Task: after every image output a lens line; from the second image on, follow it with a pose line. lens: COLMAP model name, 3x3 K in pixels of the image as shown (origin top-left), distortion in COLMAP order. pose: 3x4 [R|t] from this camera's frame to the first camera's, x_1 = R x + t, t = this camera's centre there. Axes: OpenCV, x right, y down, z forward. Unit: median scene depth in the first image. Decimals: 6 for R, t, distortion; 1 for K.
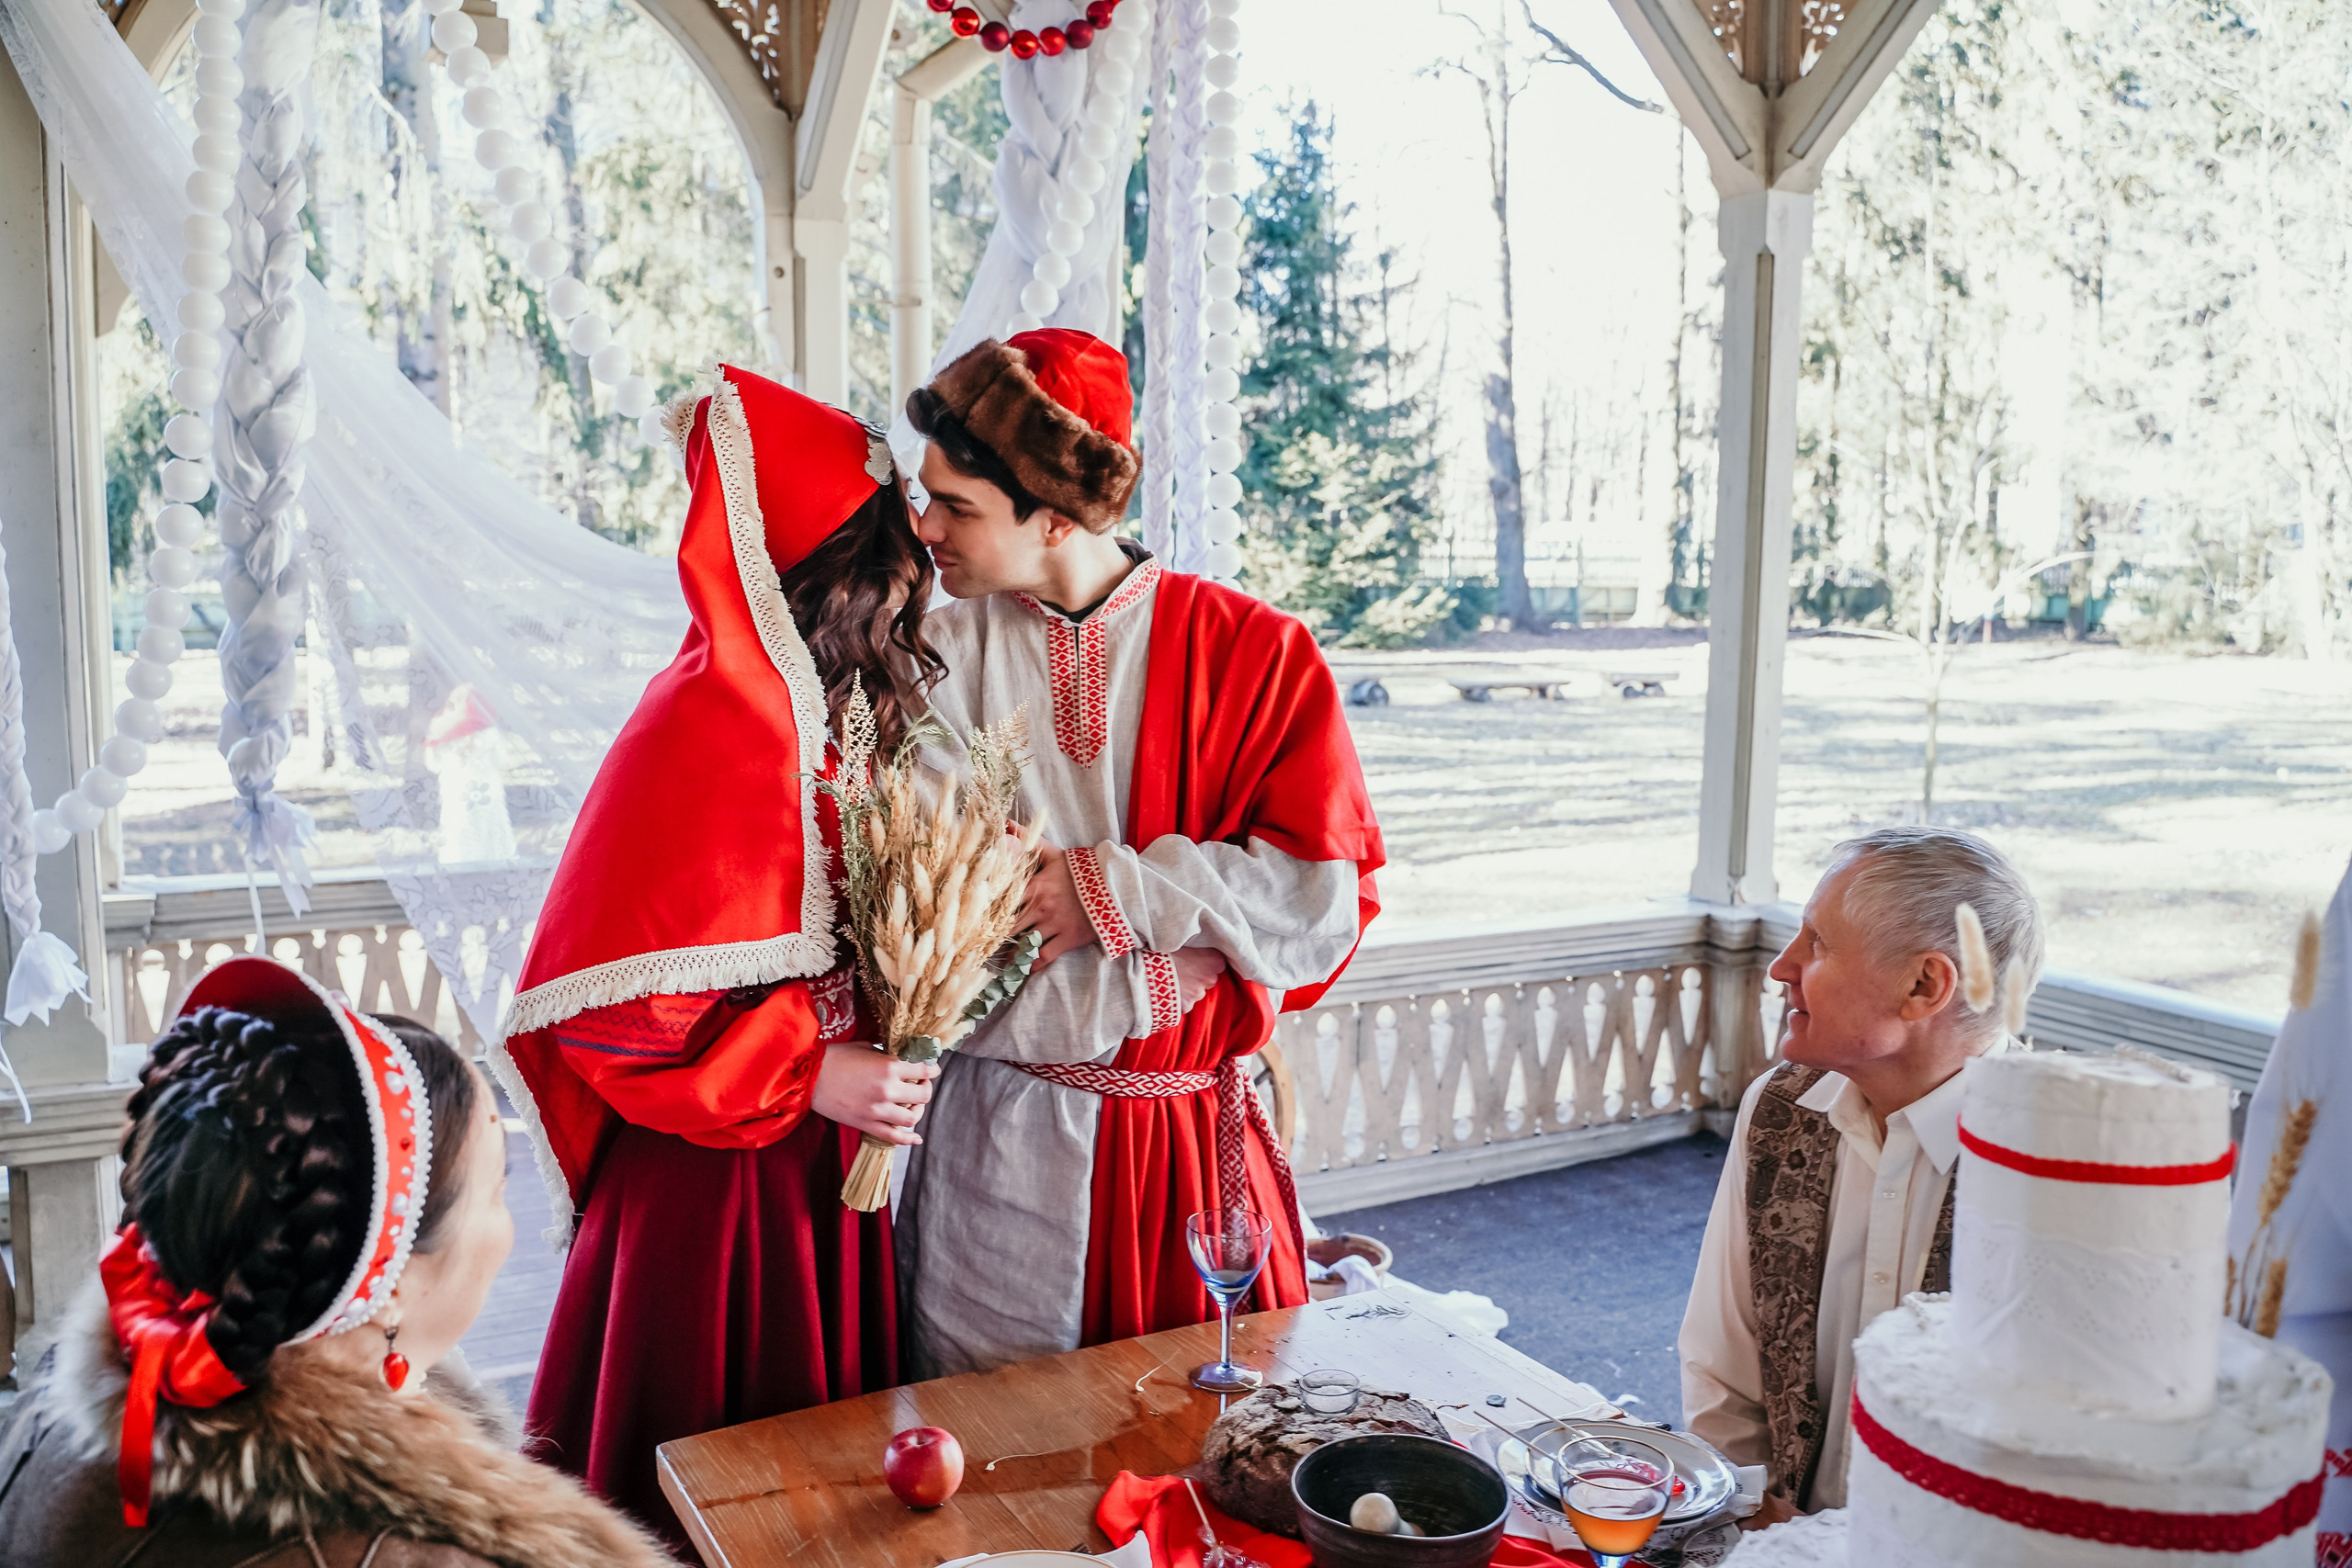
lens RADIAL K [[1910.7, 0, 1176.0], [0, 1910.7, 784.0], [0, 0, 1]] dist [-0.107516, 0.087017]
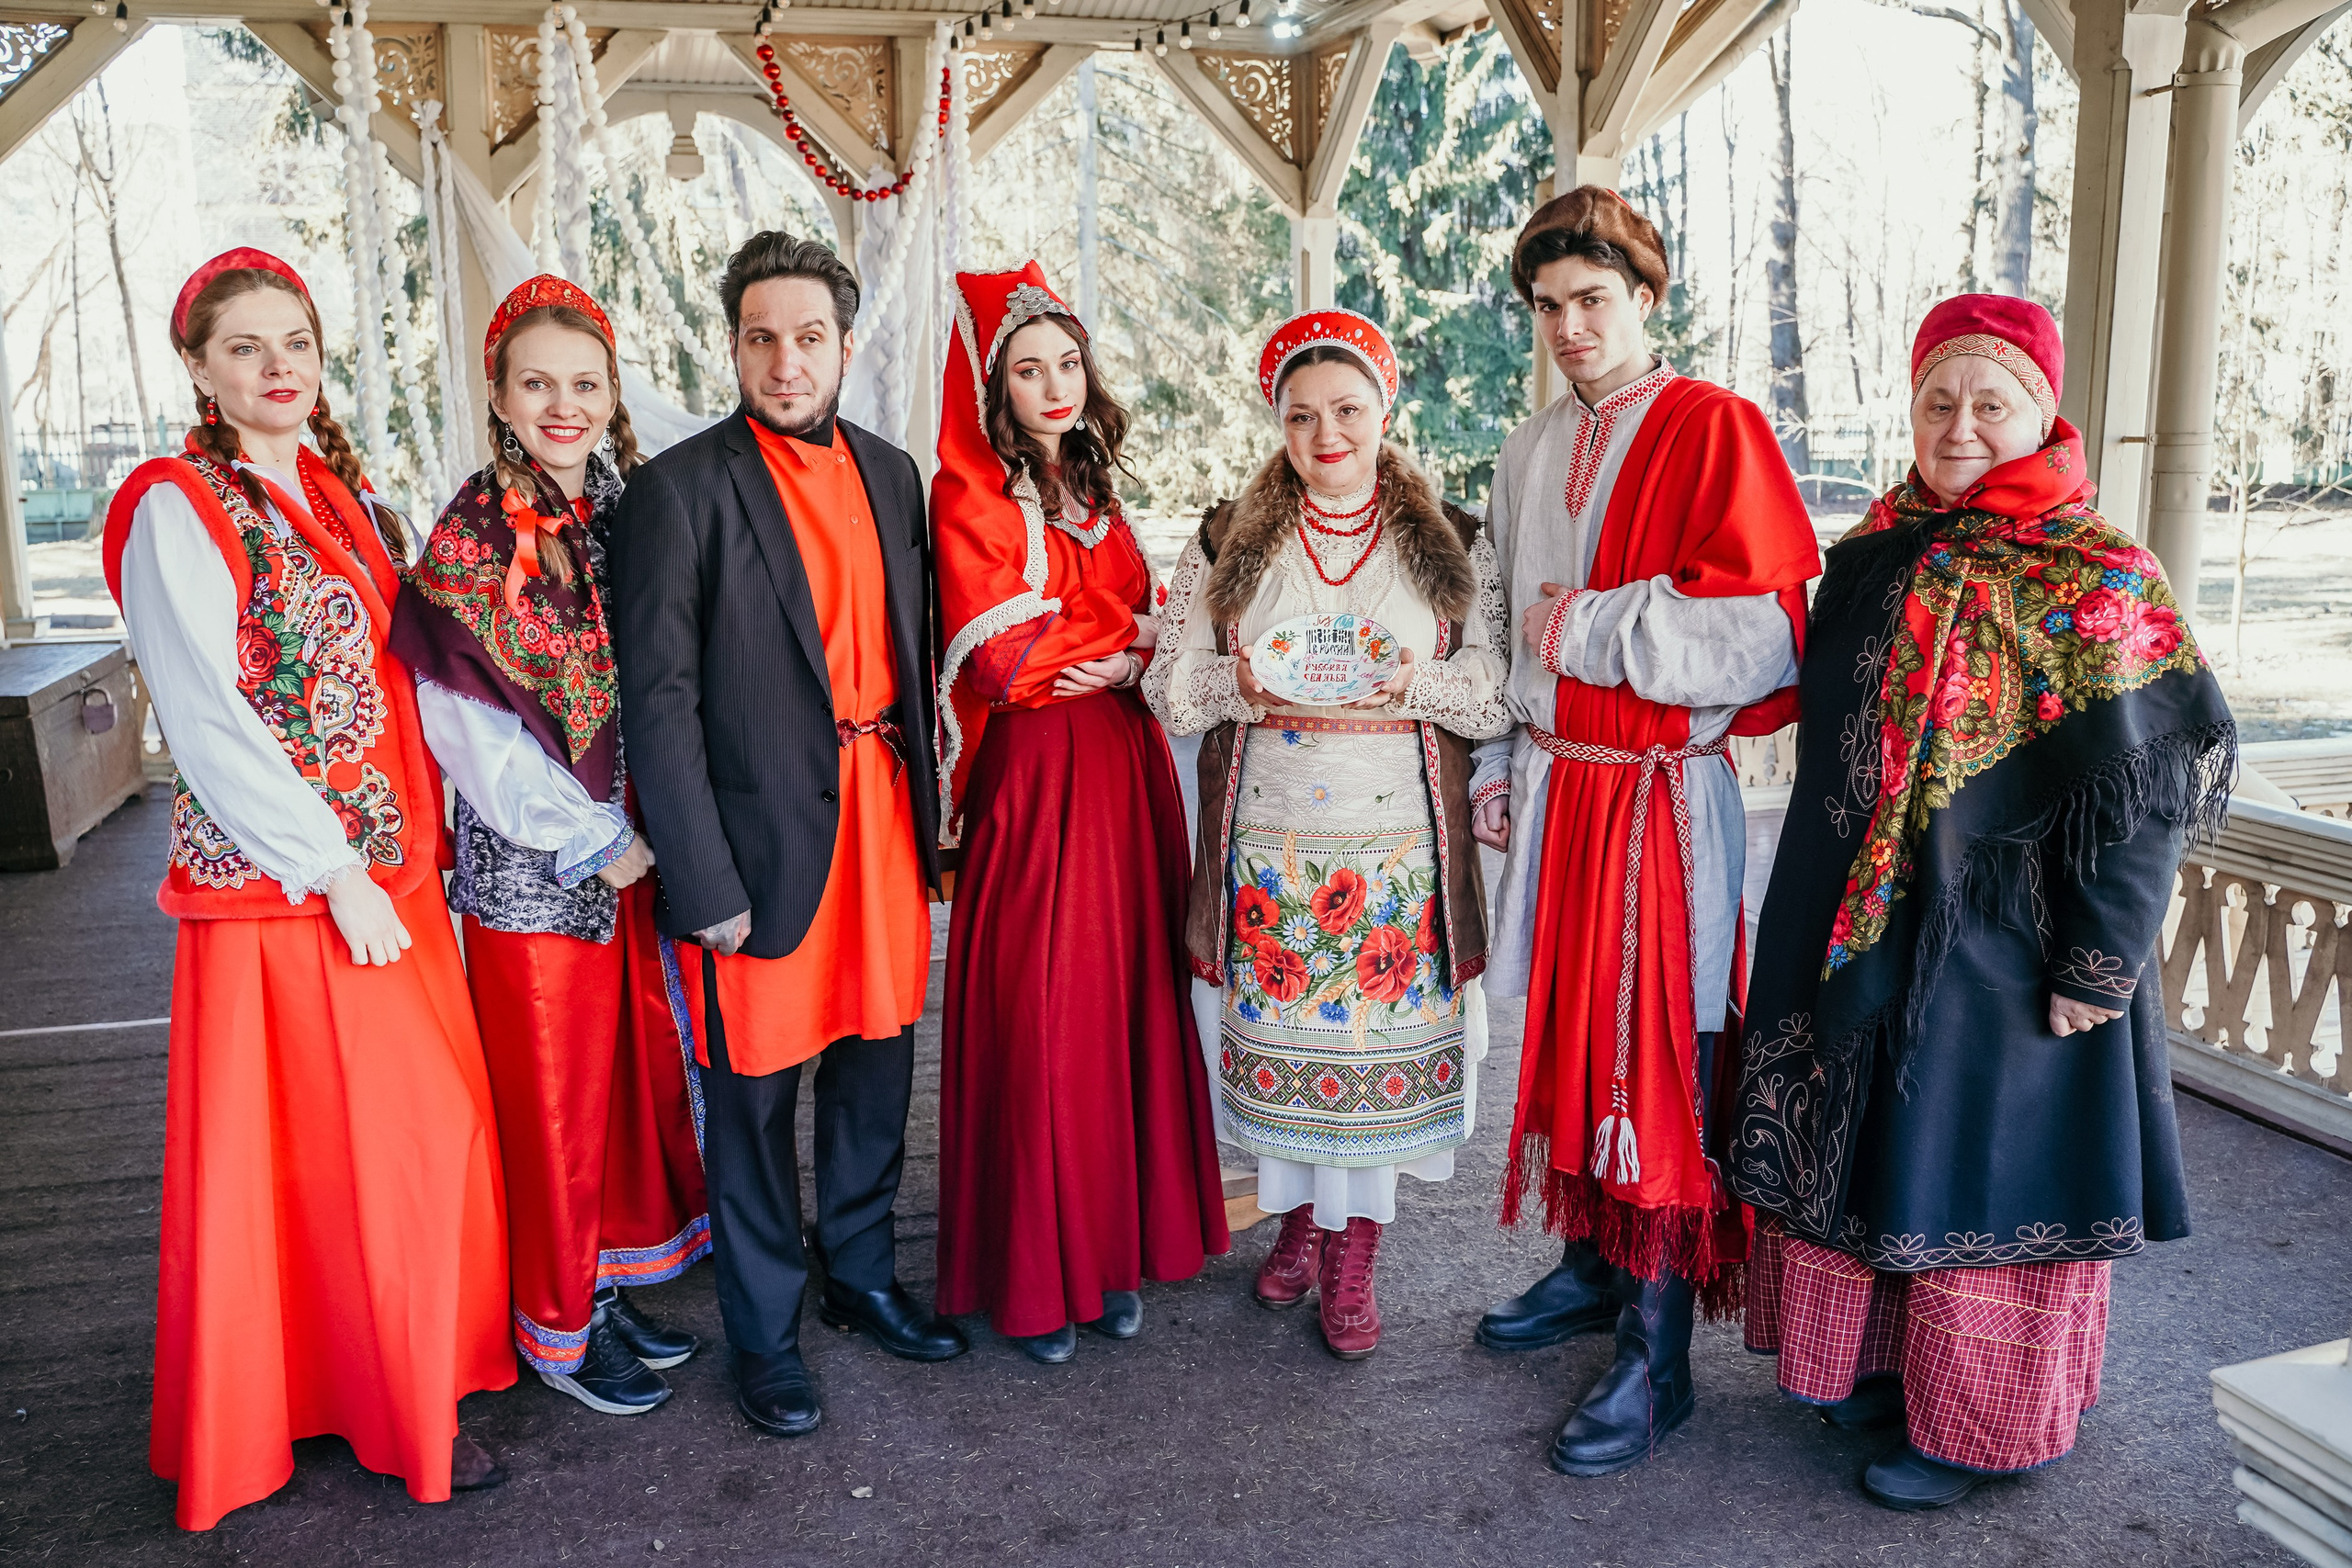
lens RADIAL K [[1928.9, 0, 1175.9], [0, 1928.9, 786.4], [0, 0, 1]] dist [-0.111500, 0.095304]
pose [[0.976331, 0.021404, -0.215219, 0.296667], [-0.008764, 0.998189, 0.059513, 0.070705], [0.216103, -0.056219, 0.974751, -0.460479]]
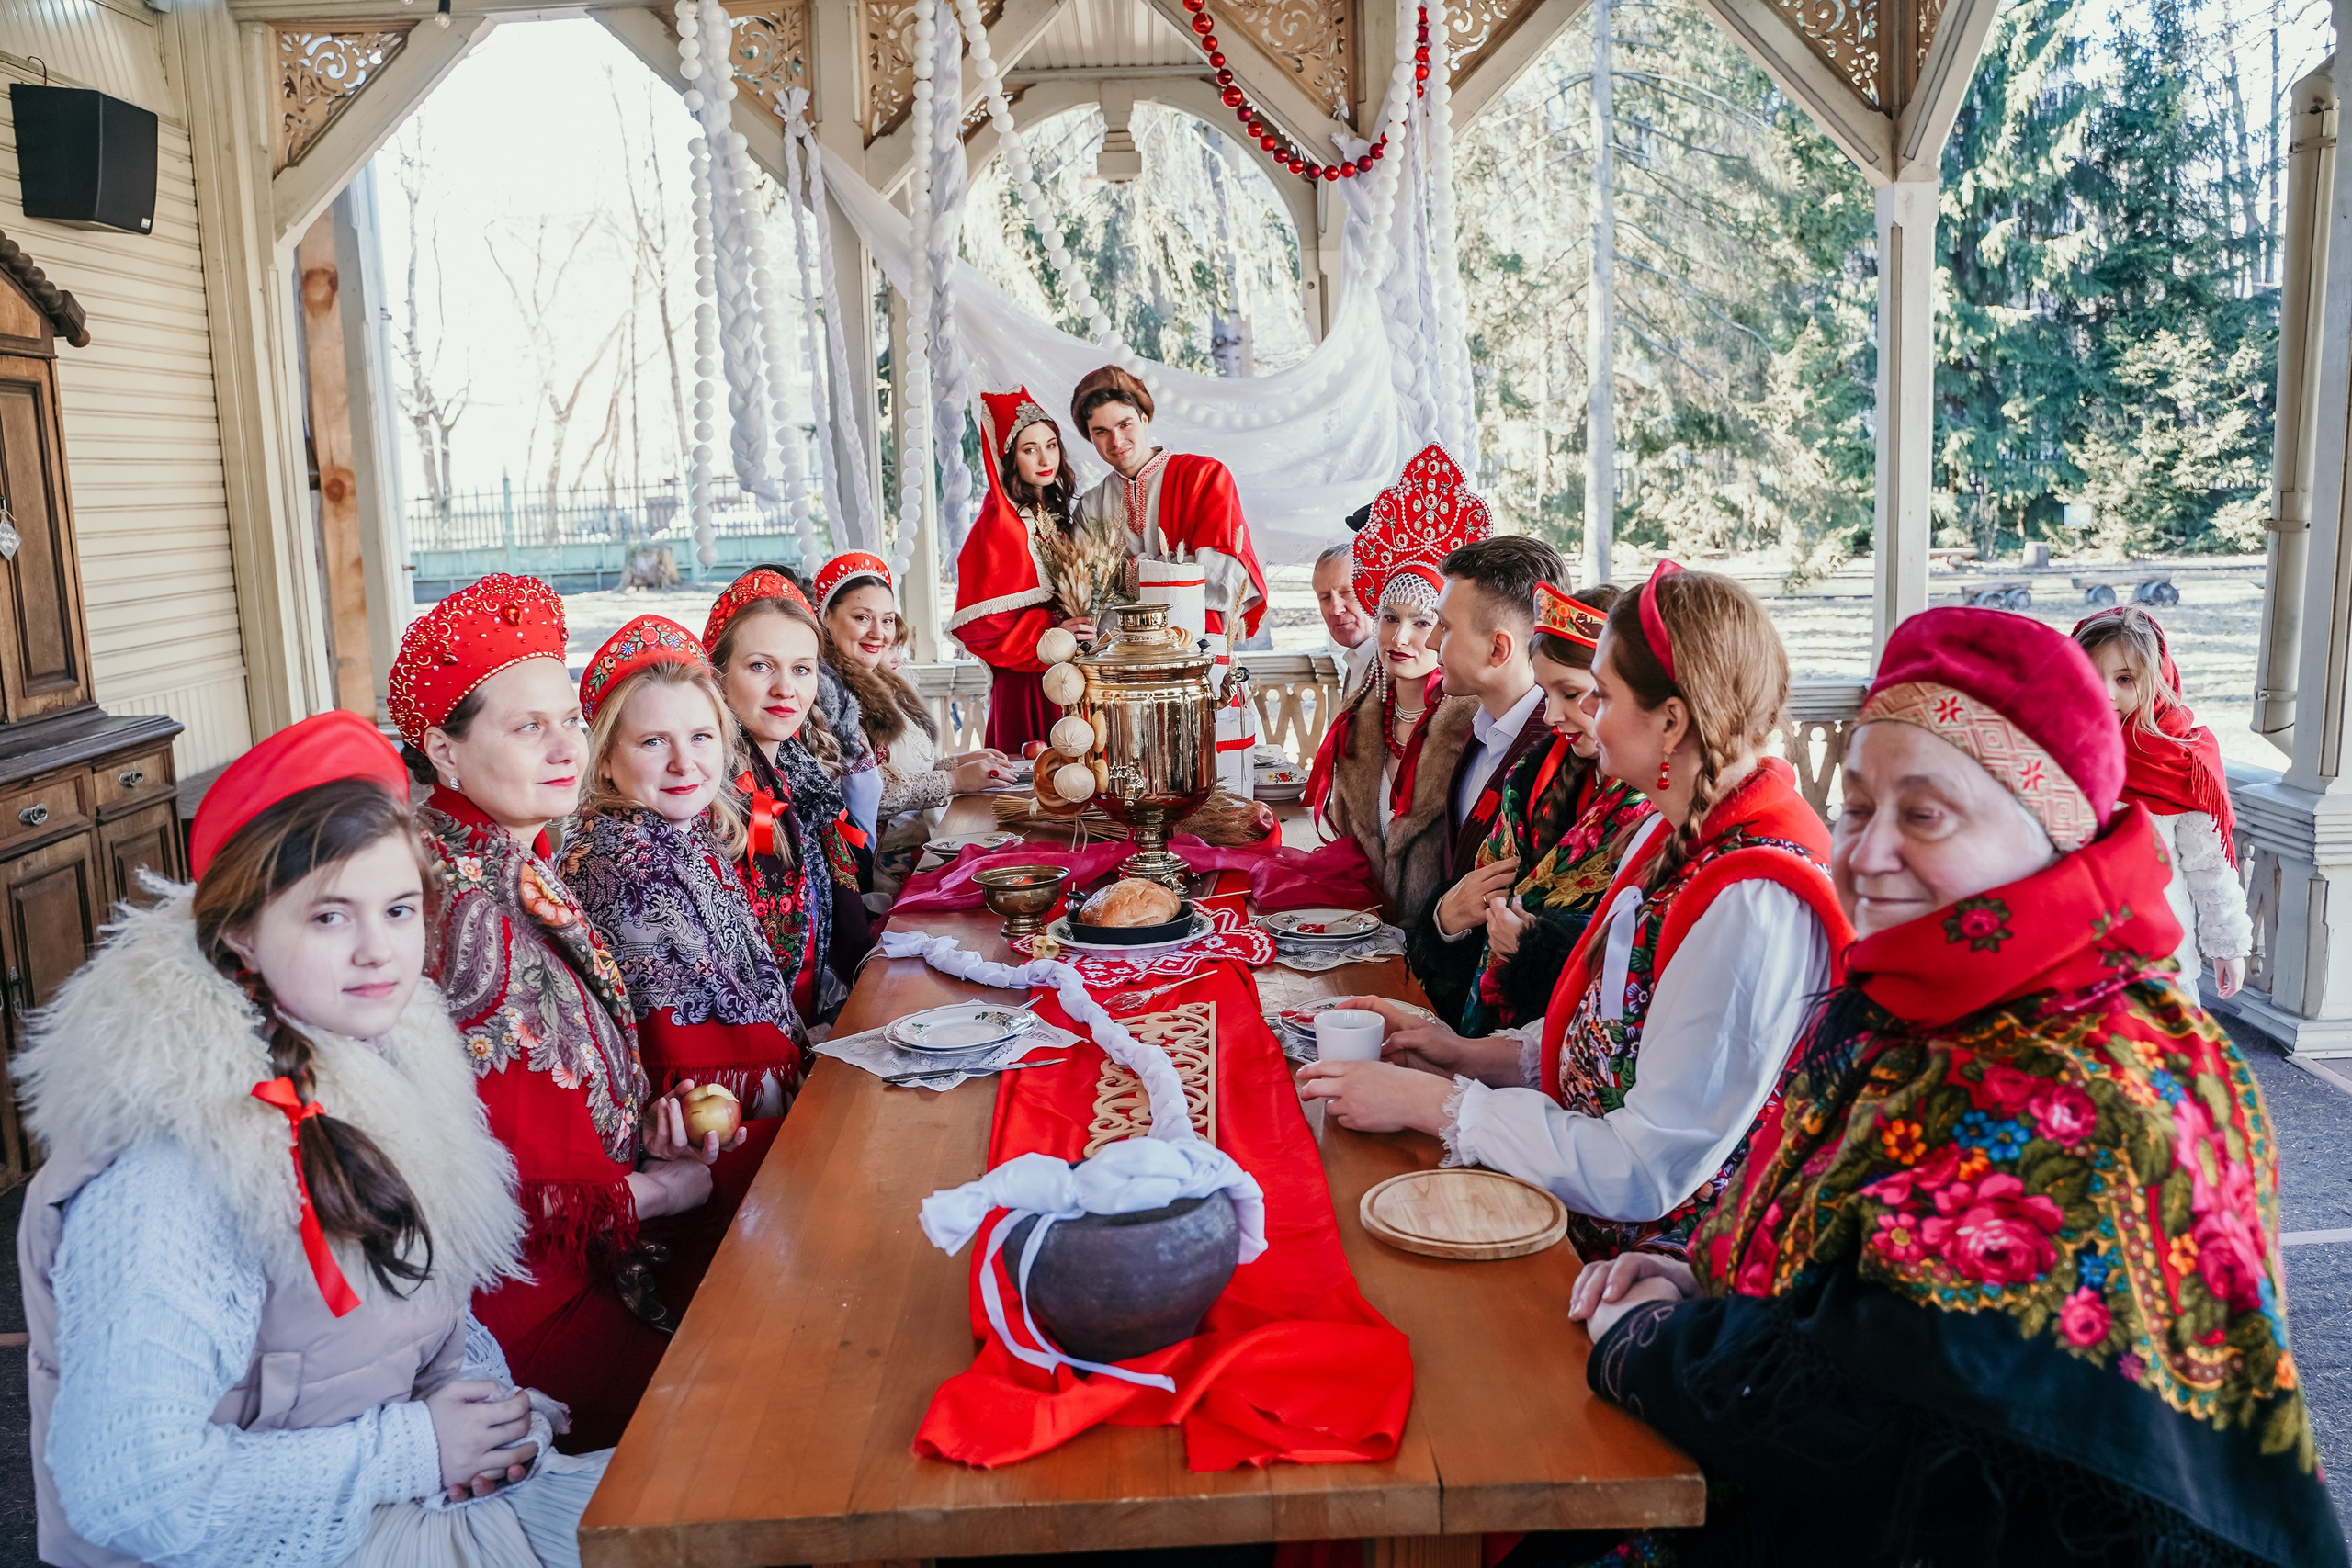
lens RADIAL K [[1913.9, 0, 1179.6], [0, 1913.9, 796.7], [0, 0, 1]] dist [-0.115795, 0.101490]
pose [[0.887591, 0.035151, -0.459290, 0.242123], [-0.014170, 0.998696, 0.049050, 0.045262], [0.460415, -0.037028, 0.886931, -0.265583]]
